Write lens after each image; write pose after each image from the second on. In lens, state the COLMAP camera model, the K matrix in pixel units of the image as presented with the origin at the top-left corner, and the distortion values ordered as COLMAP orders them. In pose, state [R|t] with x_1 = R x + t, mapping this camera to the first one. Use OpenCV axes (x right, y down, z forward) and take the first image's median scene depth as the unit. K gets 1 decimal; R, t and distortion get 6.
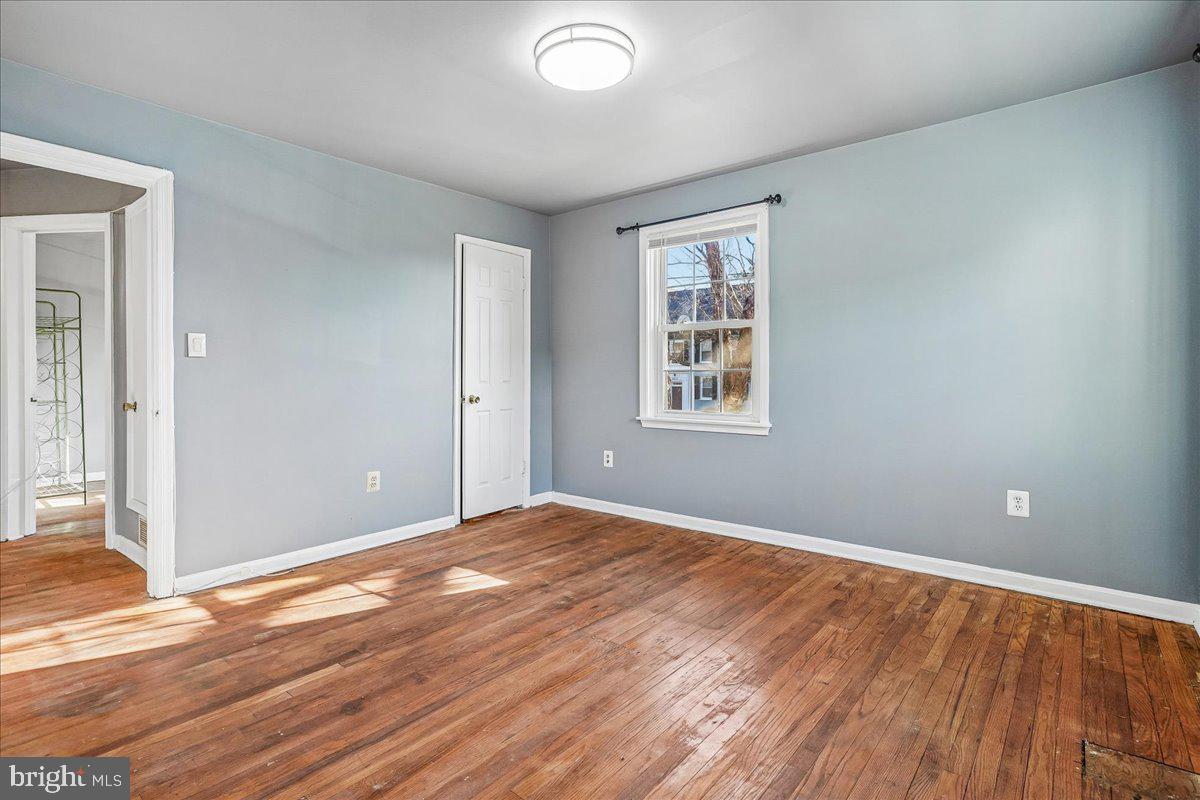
lens RADIAL K [[587.9, 0, 595.3], [0, 587.9, 376.6], [0, 0, 1]] dist [-0.005115, -0.000164]
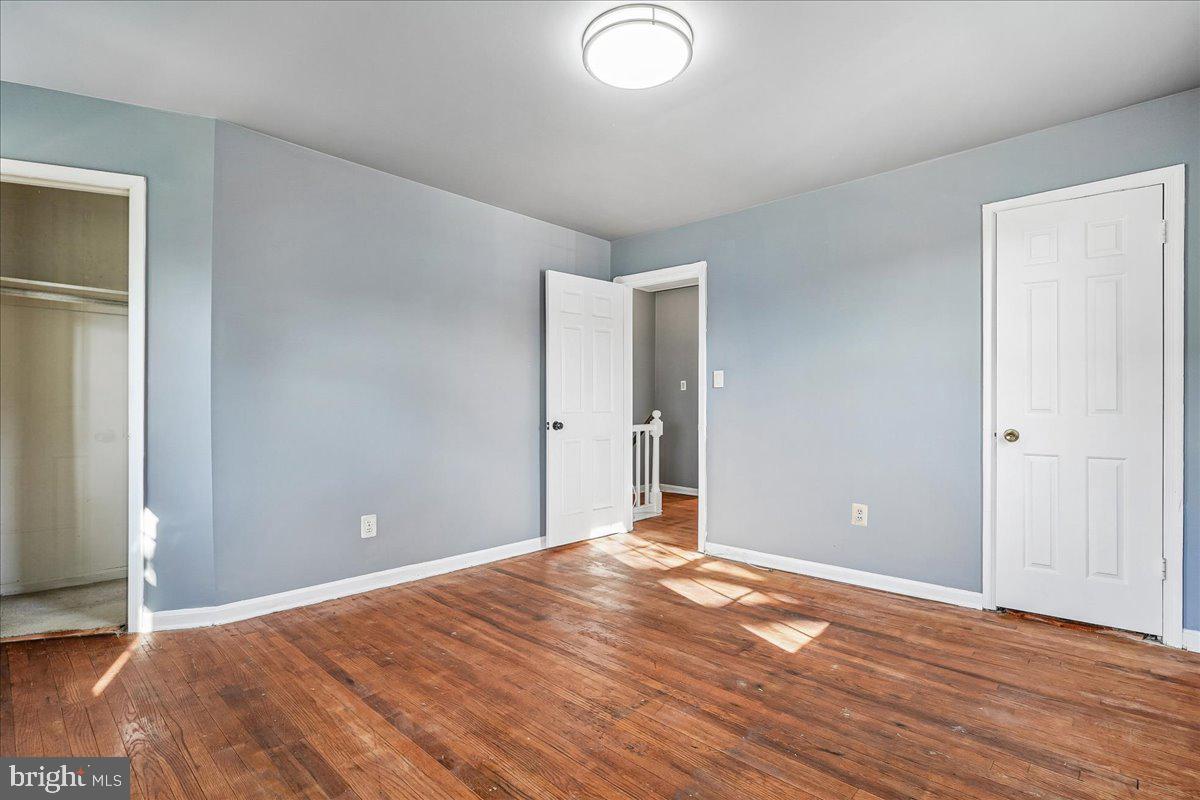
lens RADIAL K [[575.8, 0, 600.0], [0, 575.8, 400.0], [0, 0, 1]] dist [-0.002277, 0.000014]
pose [[-0.061051, -0.004324, -0.998125, 0.664280], [-0.001548, 0.999990, -0.004237, 0.001029], [0.998133, 0.001287, -0.061057, 0.766780]]
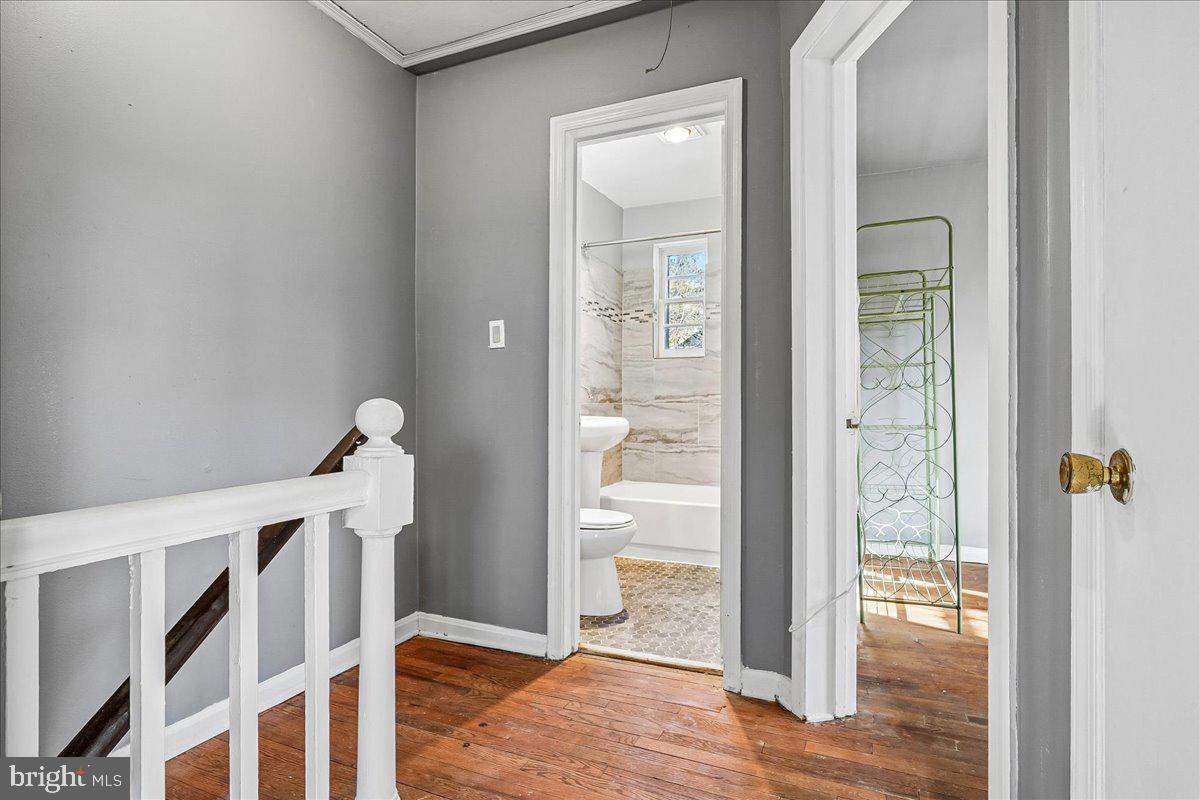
lens RADIAL K [[602.6, 0, 603.0], [0, 602.6, 415.6], [0, 0, 1]] dist [0.000775, 0.000256]
pose [[0.283652, 0.014918, -0.958811, -0.704749], [0.007147, 0.999818, 0.017670, 0.029323], [0.958901, -0.011865, 0.283494, 0.855198]]
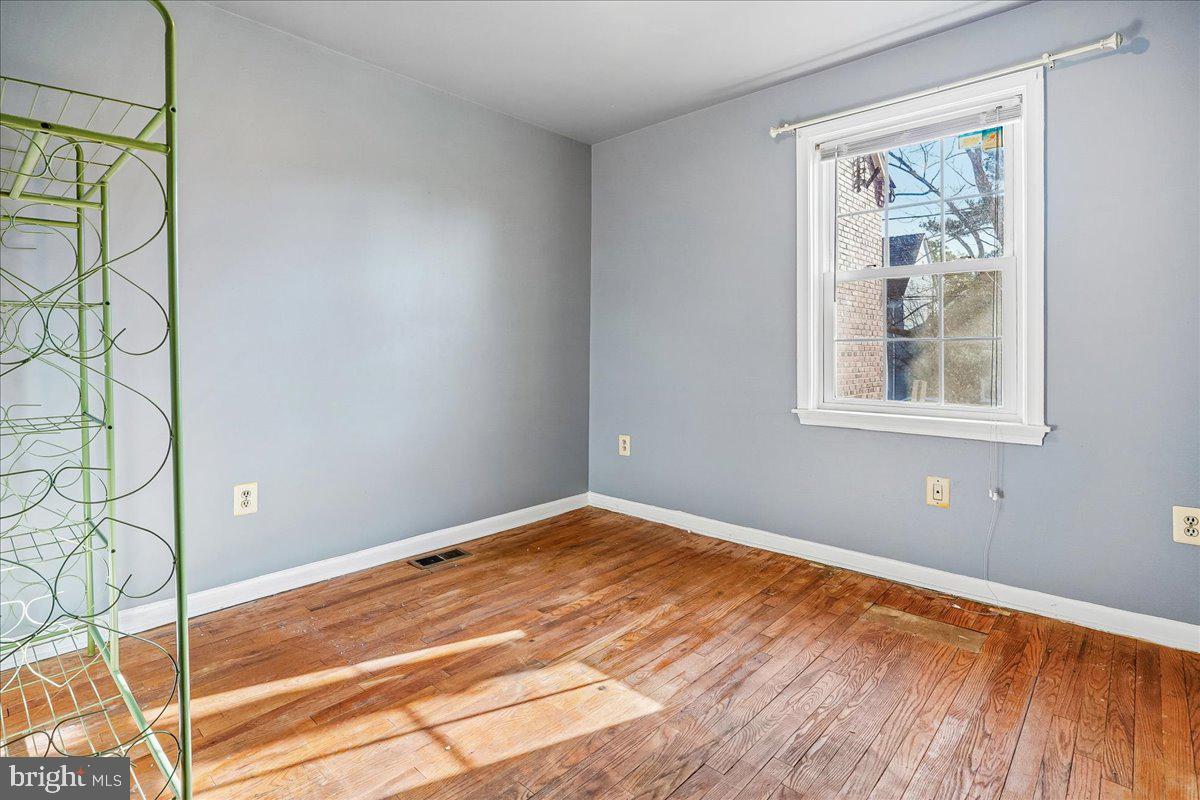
lens RADIAL K [[591.7, 0, 594.9], [0, 591.7, 359.5], [0, 0, 1]] dist [-0.002309, 0.000280]
pose [[0.999073, 0.007570, -0.042378, -1.060726], [-0.007295, 0.999951, 0.006646, 0.005056], [0.042426, -0.006331, 0.999080, 1.166334]]
